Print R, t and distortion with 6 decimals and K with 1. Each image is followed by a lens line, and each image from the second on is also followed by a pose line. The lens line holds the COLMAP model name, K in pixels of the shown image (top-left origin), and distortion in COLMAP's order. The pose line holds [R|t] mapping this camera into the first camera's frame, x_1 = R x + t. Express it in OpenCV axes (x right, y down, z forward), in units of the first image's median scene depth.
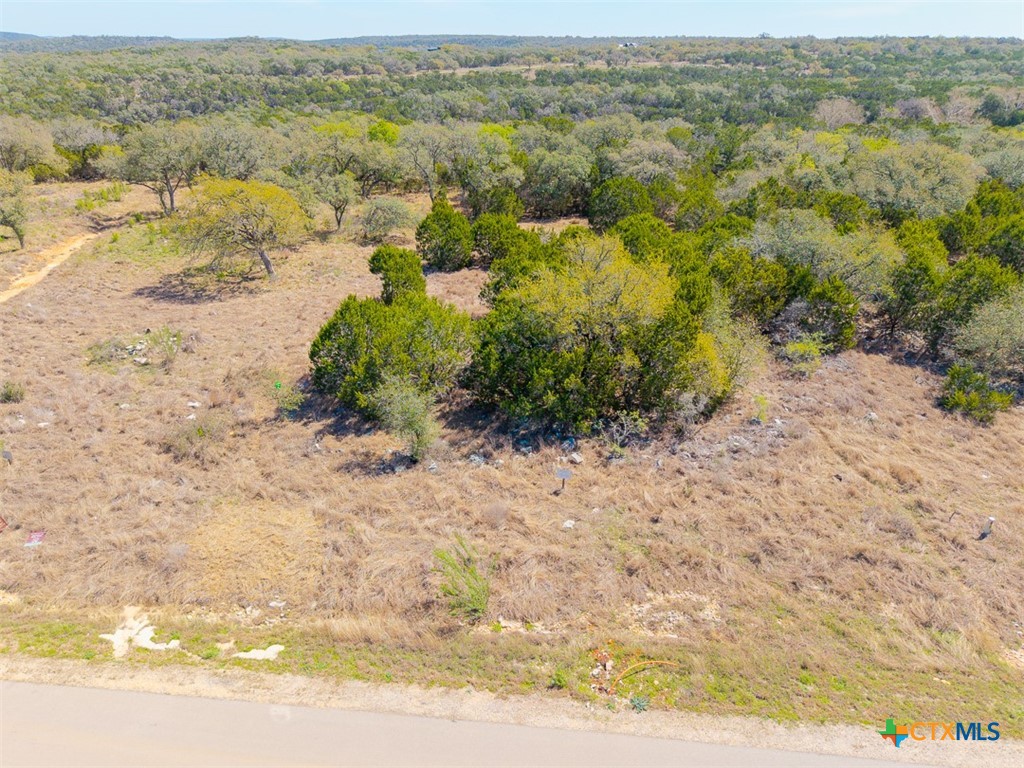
lens RADIAL K [[685.8, 0, 512.3], [0, 685.8, 385.4], [0, 0, 1]] dist [0.020374, -0.019899]
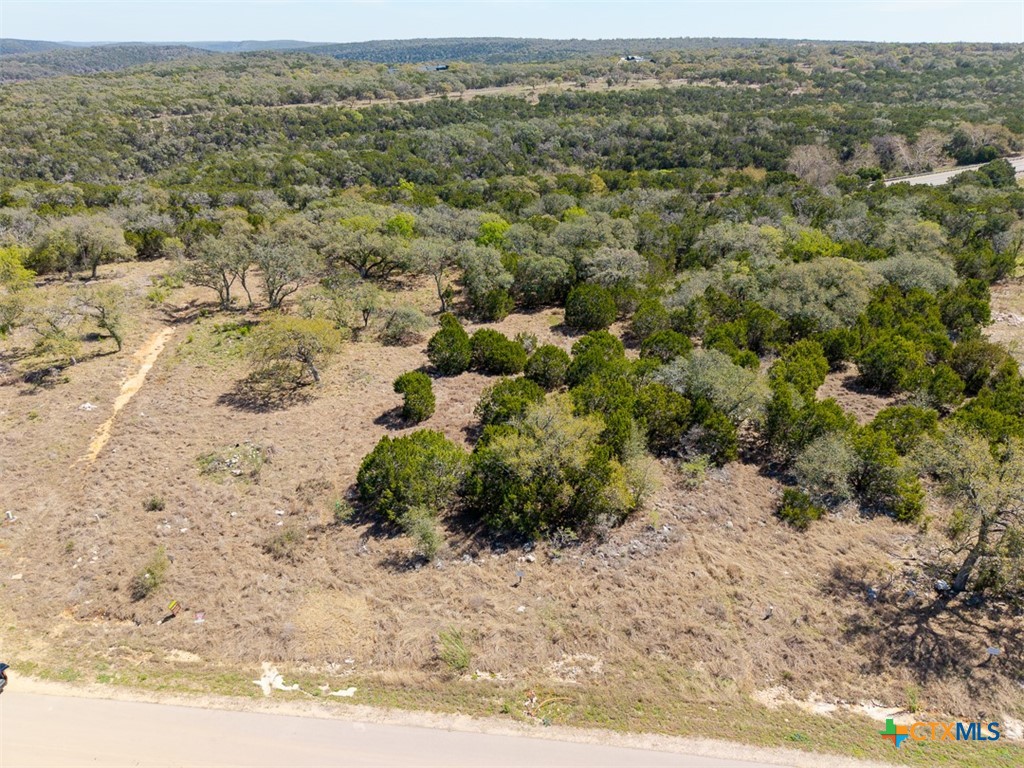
lens RADIAL K [[685.8, 0, 514.0], [0, 685.8, 381.8], [0, 0, 1]] dist [0.020374, -0.019899]
pose [[0.999880, -0.006485, -0.014086, 0.063852], [0.006663, 0.999898, 0.012634, -0.253540], [0.014003, -0.012727, 0.999821, -0.450220]]
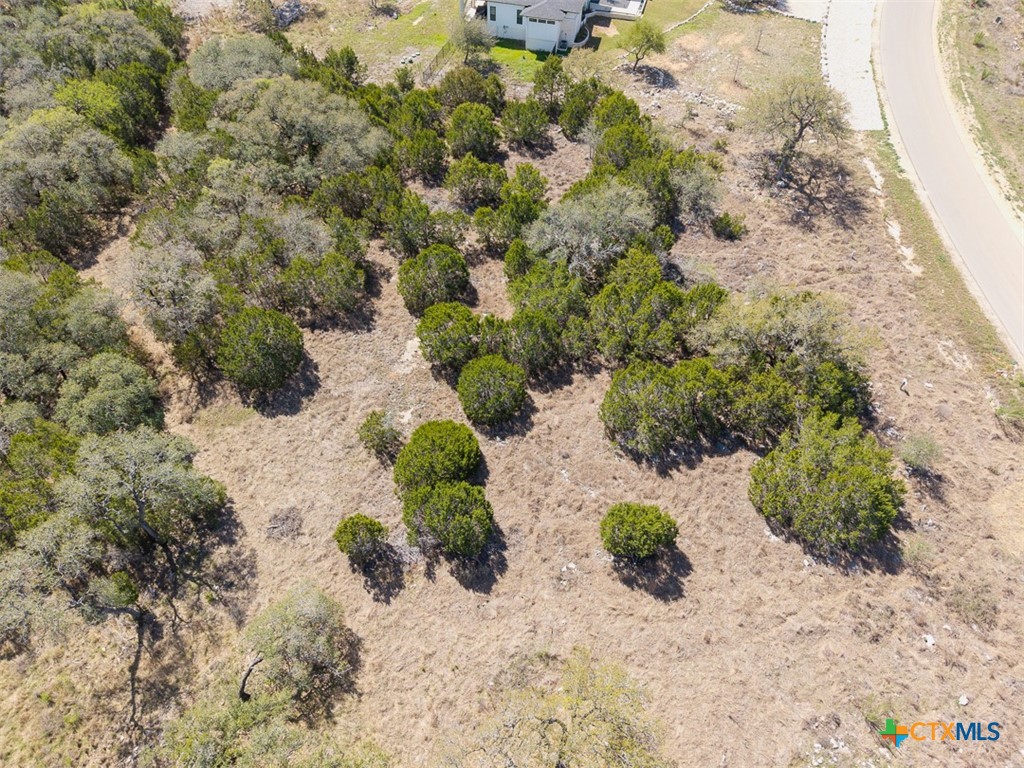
lens RADIAL K [[685.8, 0, 511.5], [0, 685.8, 386.1], [0, 0, 1]] dist [0.020374, -0.019899]
pose [[-0.144715, -0.759584, 0.634106, -0.728917], [0.414147, 0.535519, 0.736004, -1.279109], [-0.898632, 0.369124, 0.237082, 1.144680]]
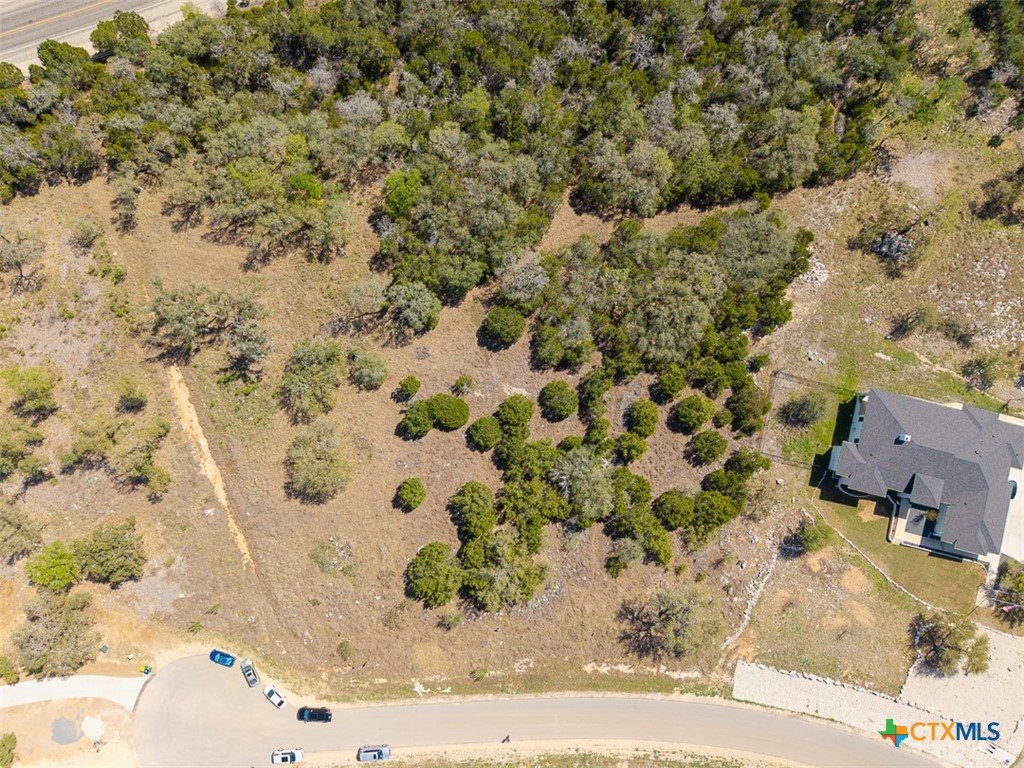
lens RADIAL K [[685.8, 0, 511.7], [0, 685.8, 383.3], [0, 0, 1]] dist [0.020374, -0.019899]
pose [[0.986253, -0.164607, 0.014461, 0.246886], [0.068014, 0.484147, 0.872339, -3.005580], [-0.150594, -0.859364, 0.488687, 0.205062]]
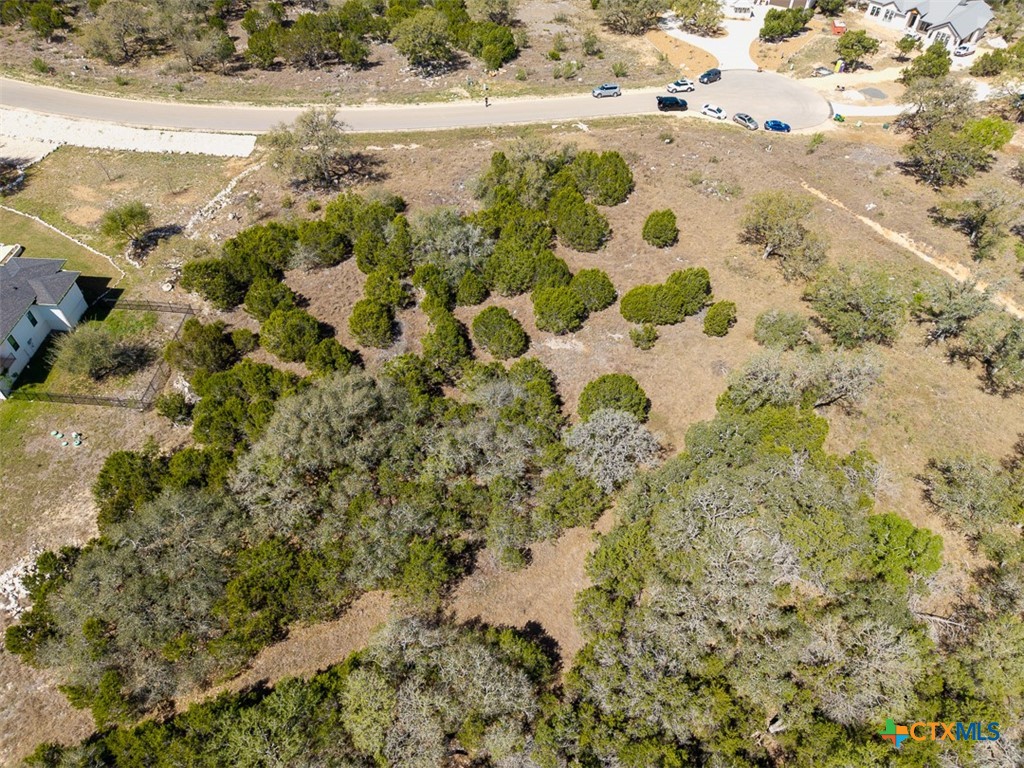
lens RADIAL K [[685.8, 0, 507.9], [0, 685.8, 379.2], [0, 0, 1]] dist [0.020374, -0.019899]
pose [[-0.931620, 0.241024, -0.272015, 1.049436], [-0.192876, 0.306475, 0.932133, -2.163121], [0.308032, 0.920859, -0.239030, 2.205257]]
